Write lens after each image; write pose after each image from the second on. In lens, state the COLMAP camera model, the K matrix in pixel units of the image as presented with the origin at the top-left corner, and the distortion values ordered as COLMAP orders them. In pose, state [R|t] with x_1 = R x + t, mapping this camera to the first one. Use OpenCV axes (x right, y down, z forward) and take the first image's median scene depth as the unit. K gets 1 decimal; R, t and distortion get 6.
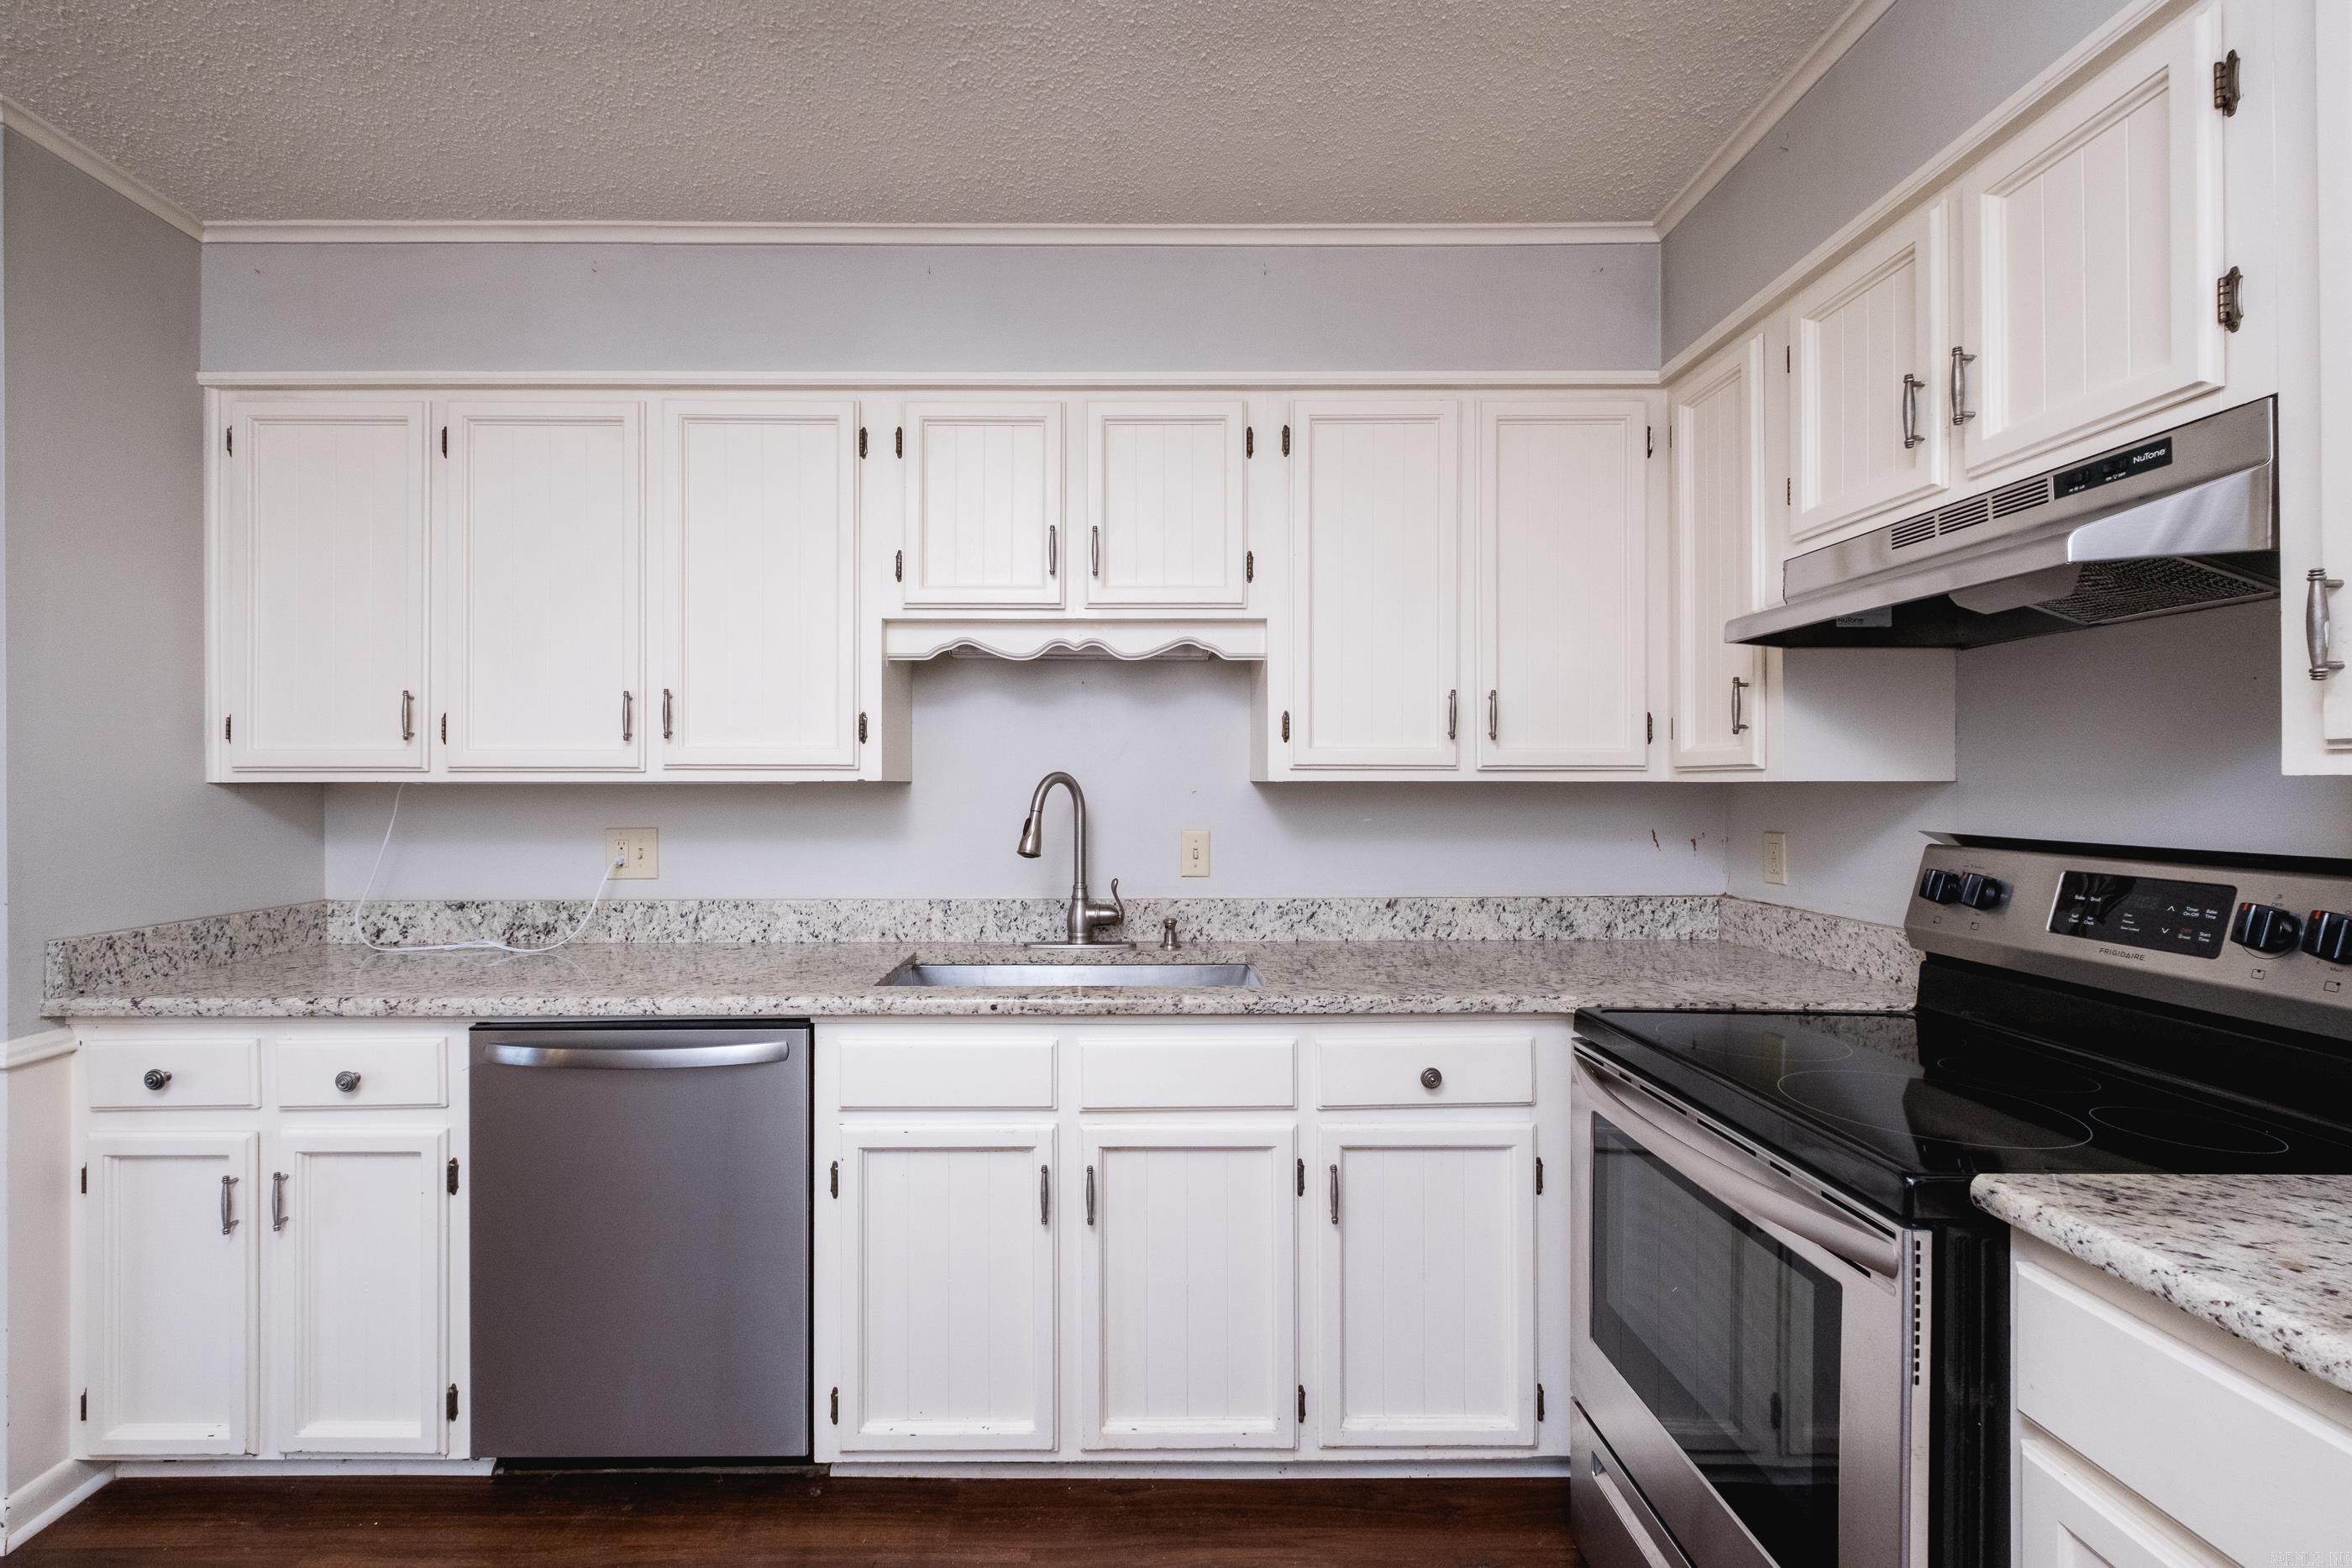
lens RADIAL K [[1012.4, 0, 1129.4], [0, 1012.4, 784.2], [0, 0, 1]] dist [0.007445, -0.004865]
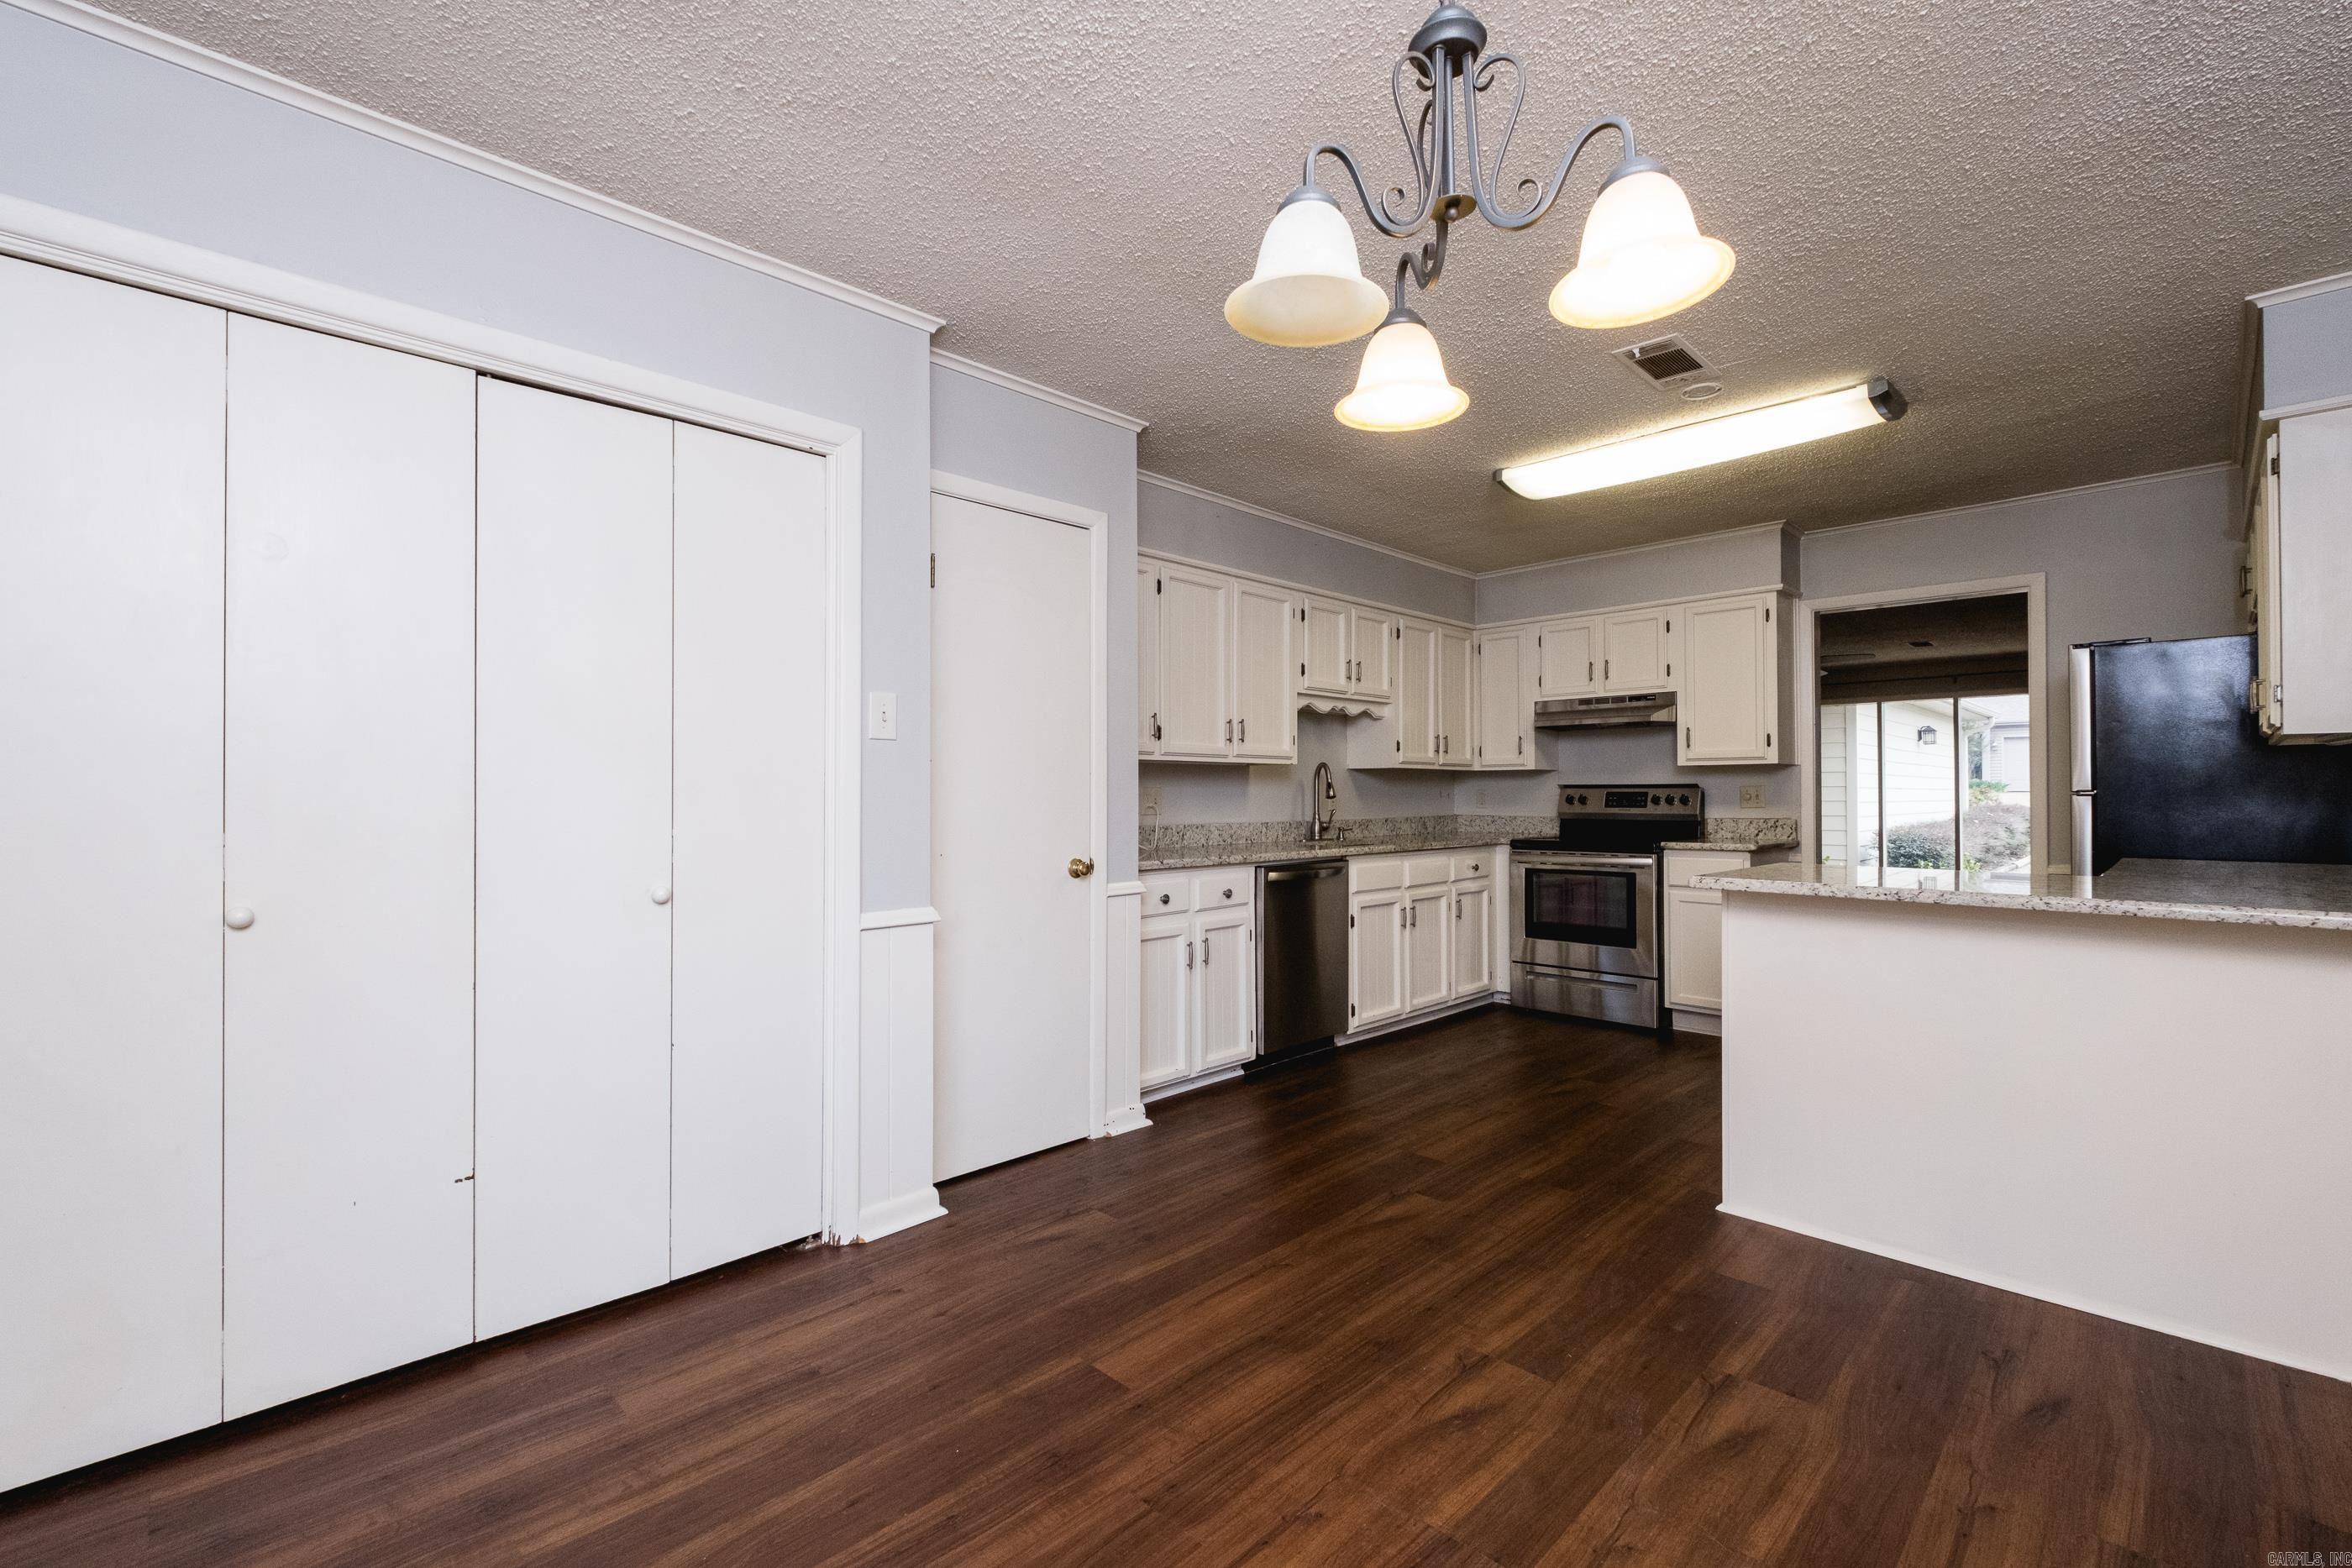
lens RADIAL K [[1012.4, 0, 1186.6], [0, 1012.4, 790.6], [0, 0, 1]] dist [0.007445, -0.004865]
pose [[0.707159, 0.003292, 0.707046, -2.057900], [0.001397, 0.999981, -0.006052, 0.070071], [-0.707053, 0.005267, 0.707141, -0.427111]]
